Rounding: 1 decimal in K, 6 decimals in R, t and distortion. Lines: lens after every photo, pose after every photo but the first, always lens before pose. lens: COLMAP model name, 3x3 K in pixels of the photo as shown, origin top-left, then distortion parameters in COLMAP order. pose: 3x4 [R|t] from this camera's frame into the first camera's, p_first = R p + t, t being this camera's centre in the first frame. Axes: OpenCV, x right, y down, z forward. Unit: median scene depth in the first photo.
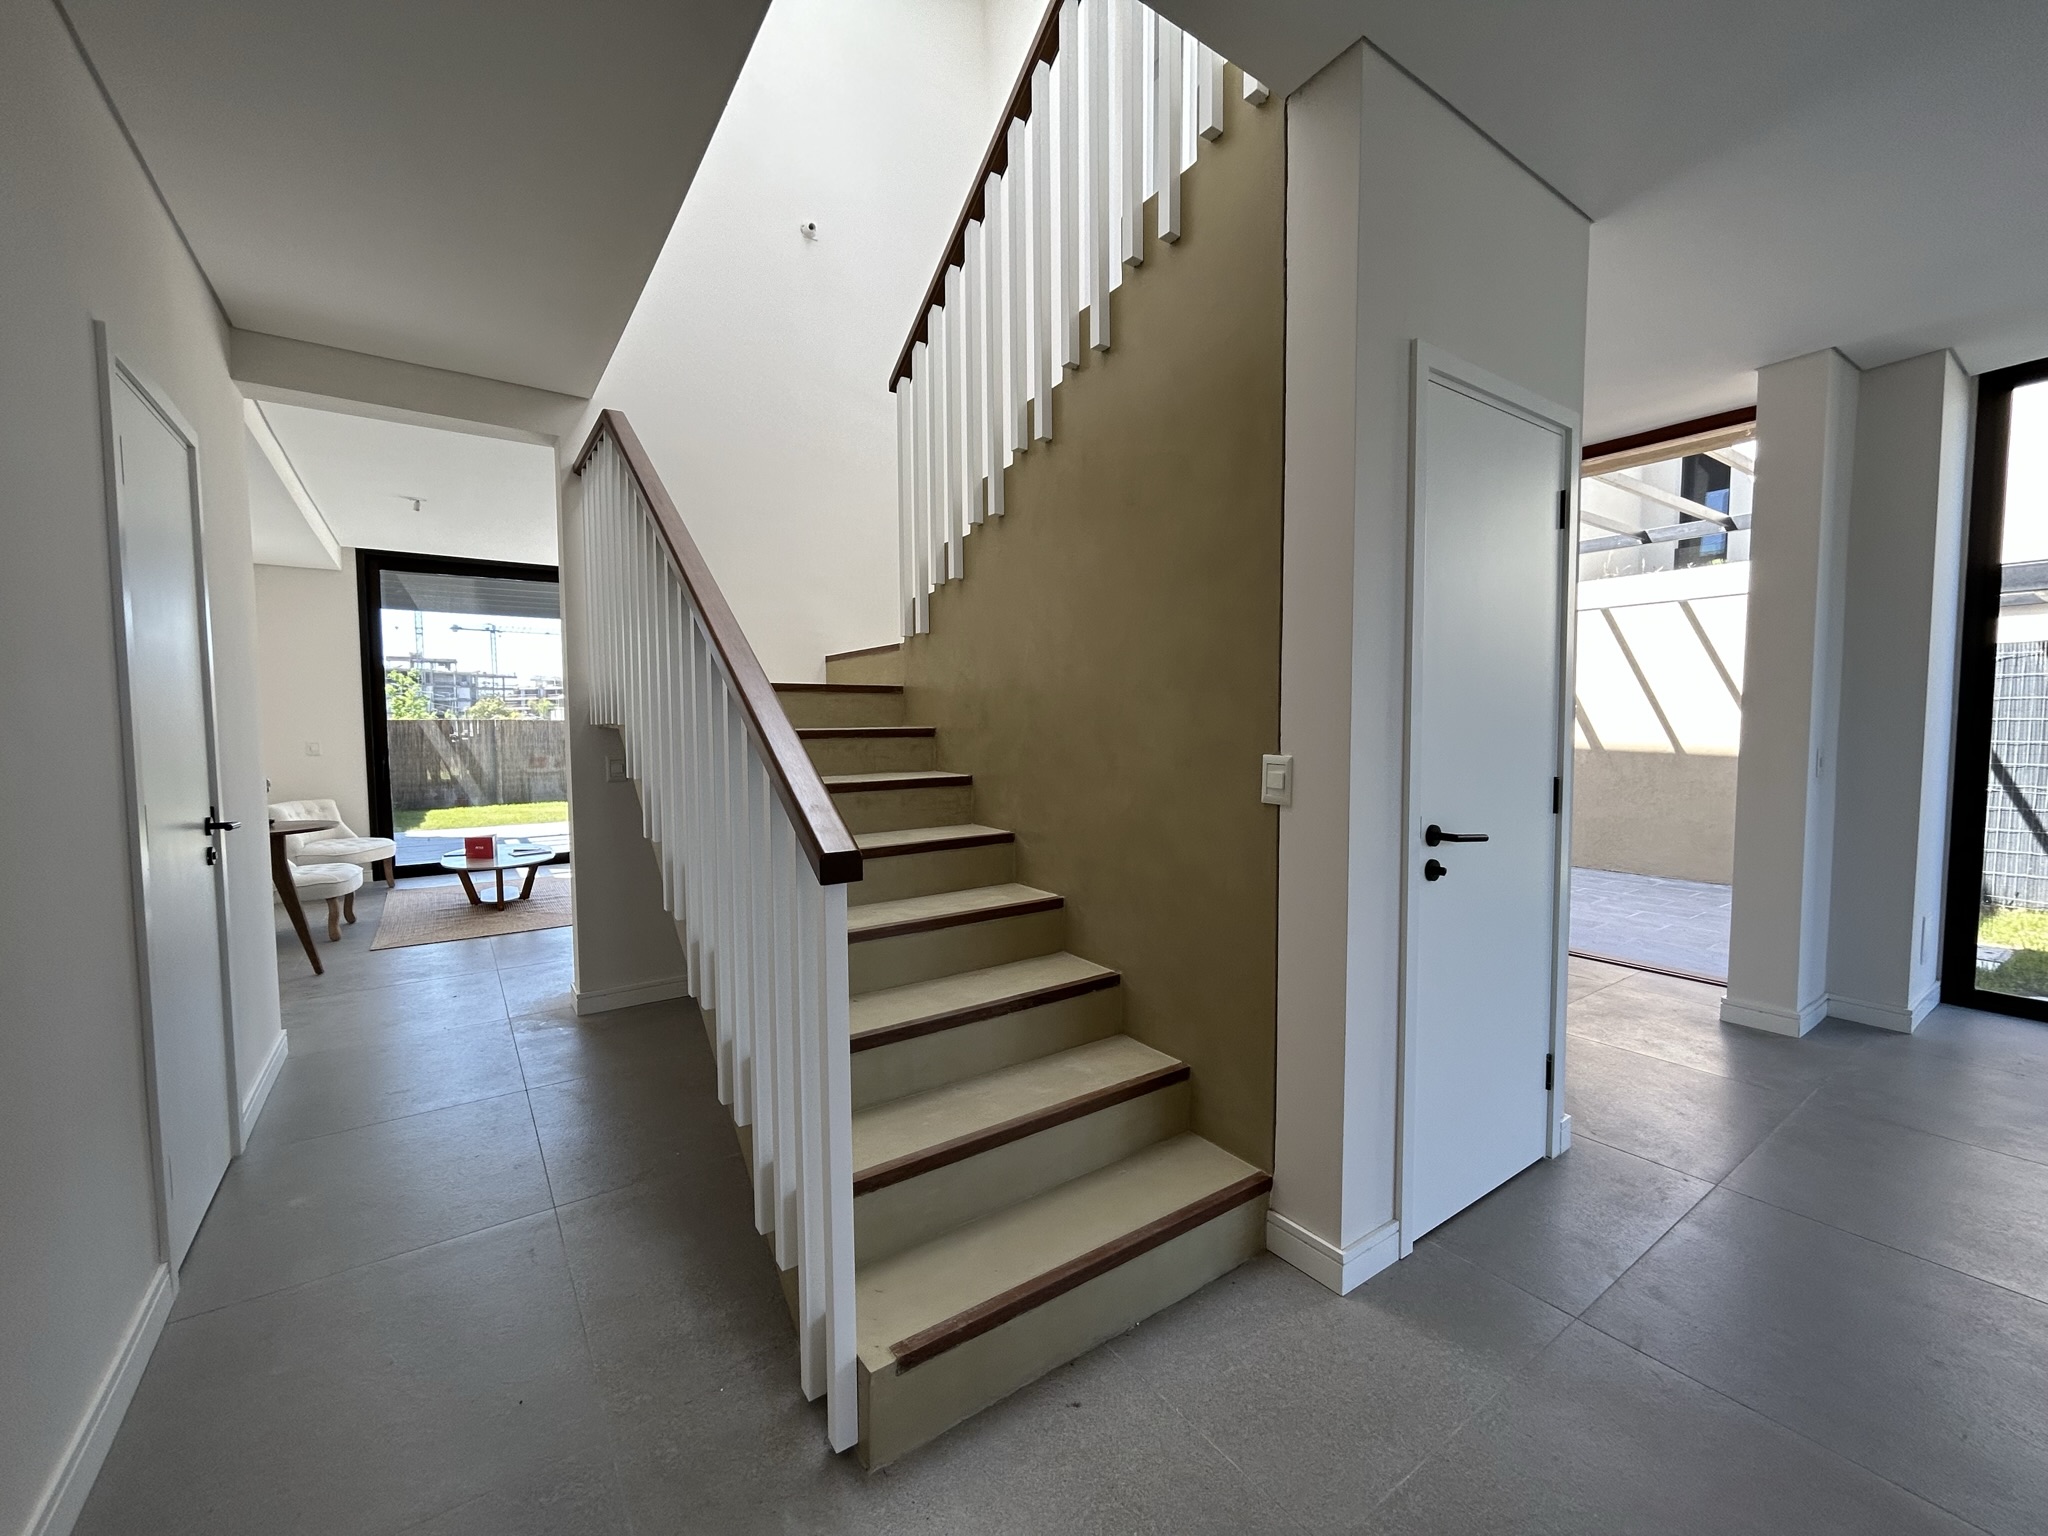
lens RADIAL K [[833.4, 0, 1018.3], [0, 833.4, 764.1], [0, 0, 1]] dist [0.001237, -0.000065]
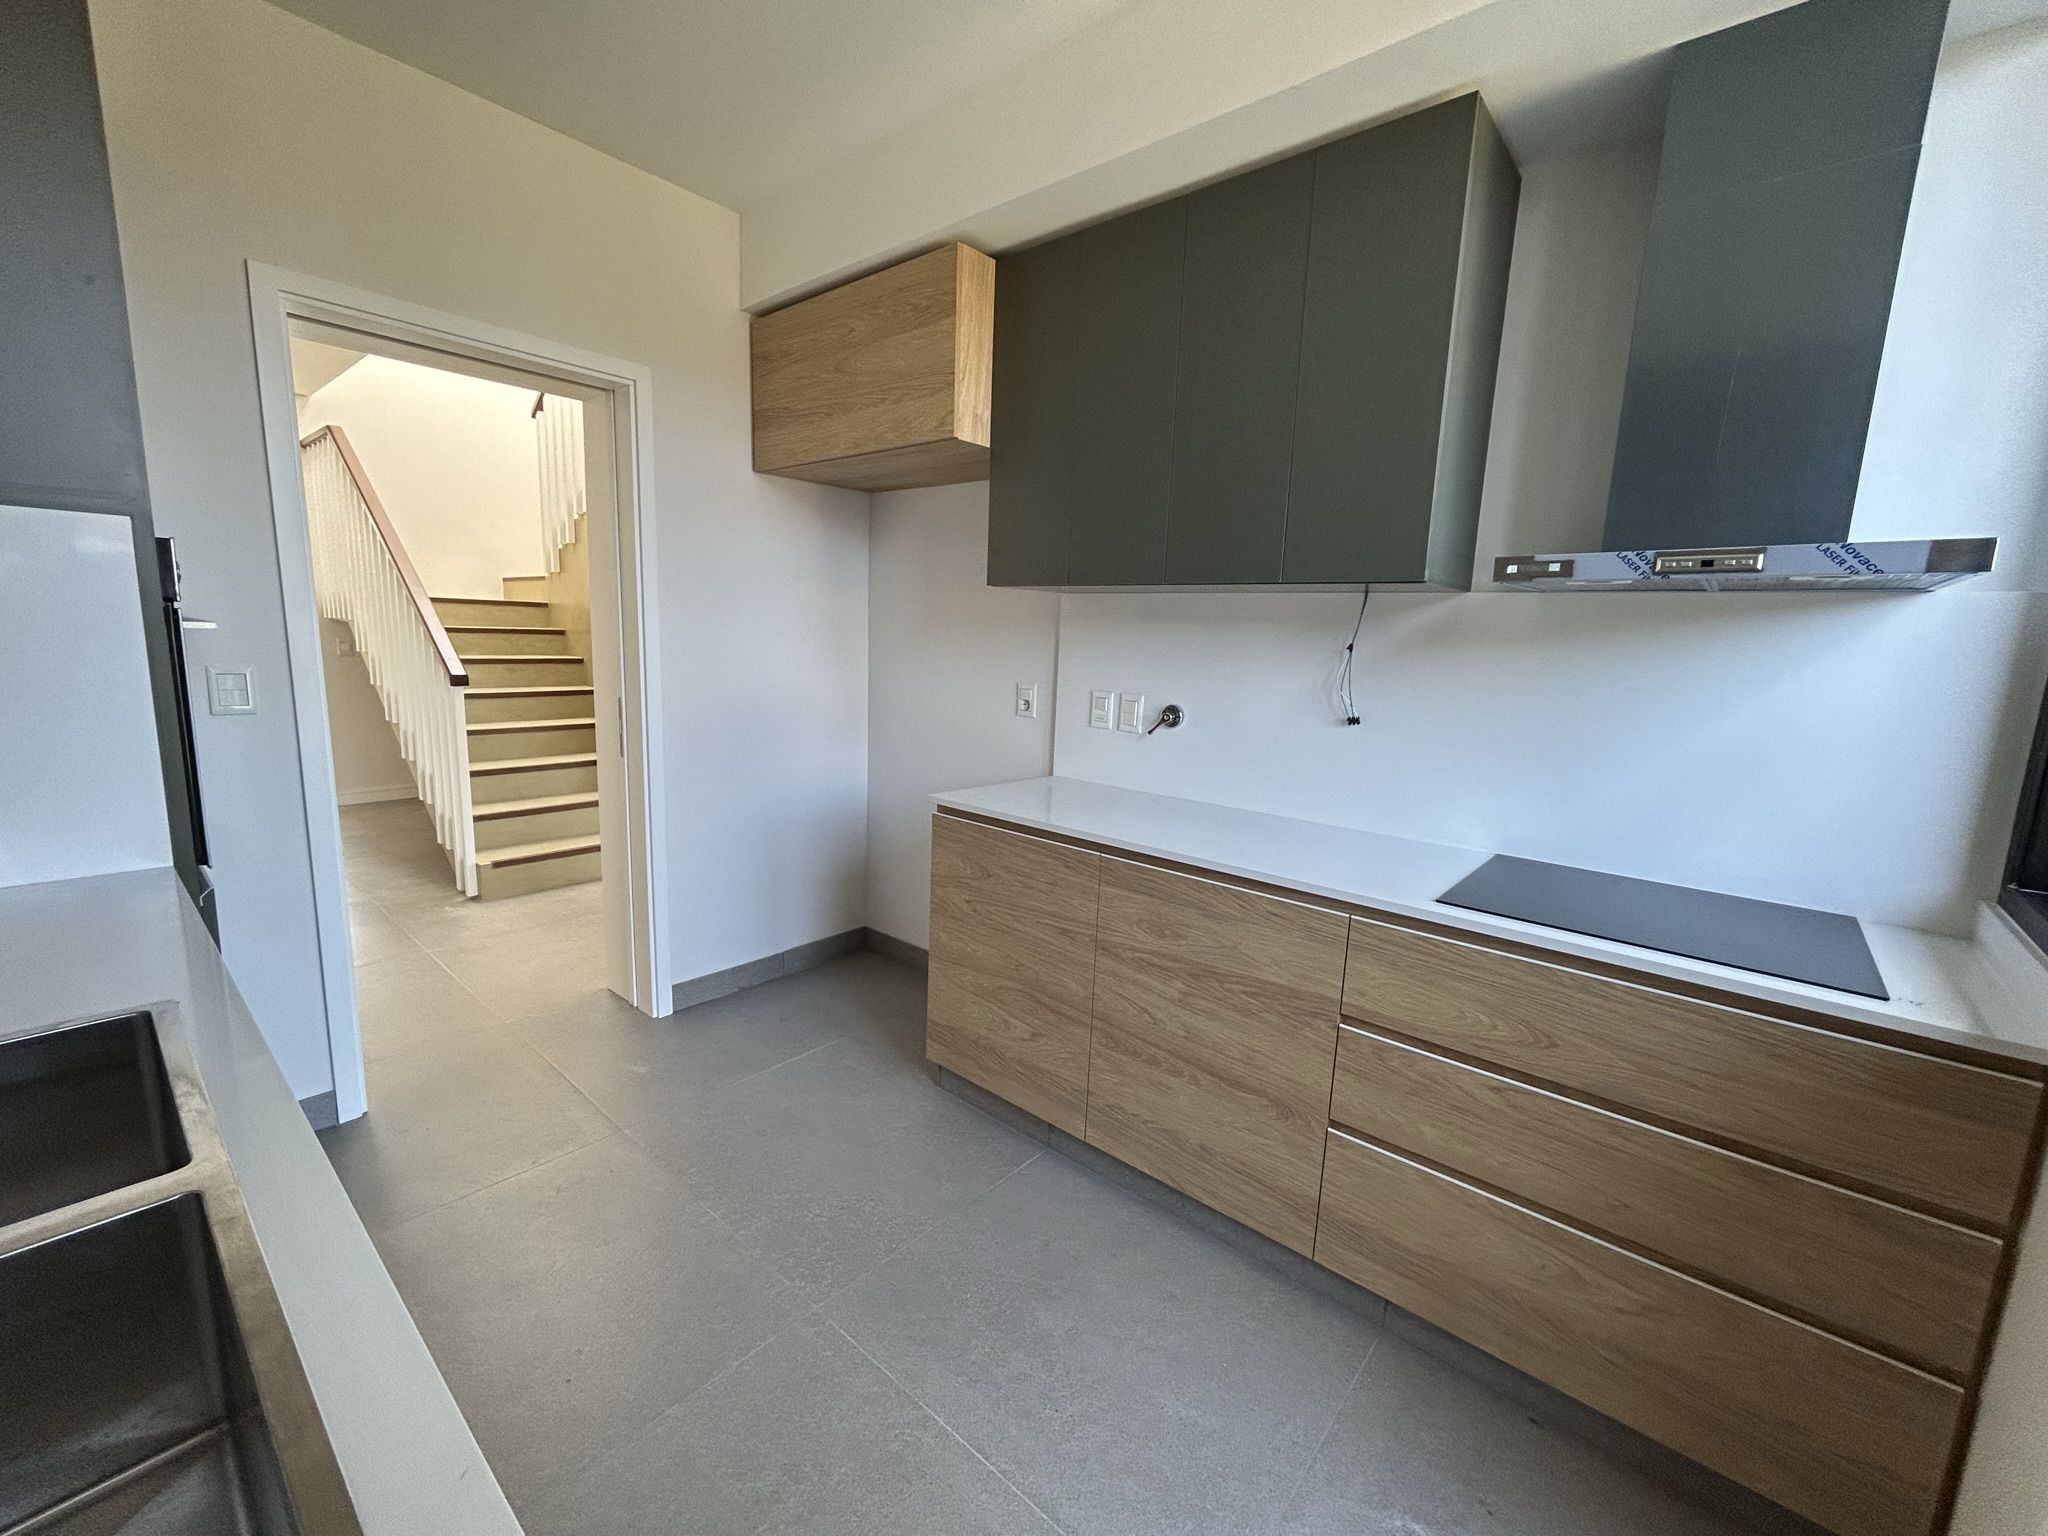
lens RADIAL K [[833.4, 0, 1018.3], [0, 833.4, 764.1], [0, 0, 1]] dist [0.001237, -0.000065]
pose [[0.968976, 0.000574, 0.247155, 0.392360], [-0.026992, 0.994262, 0.103515, 0.029441], [-0.245677, -0.106975, 0.963431, -0.933762]]
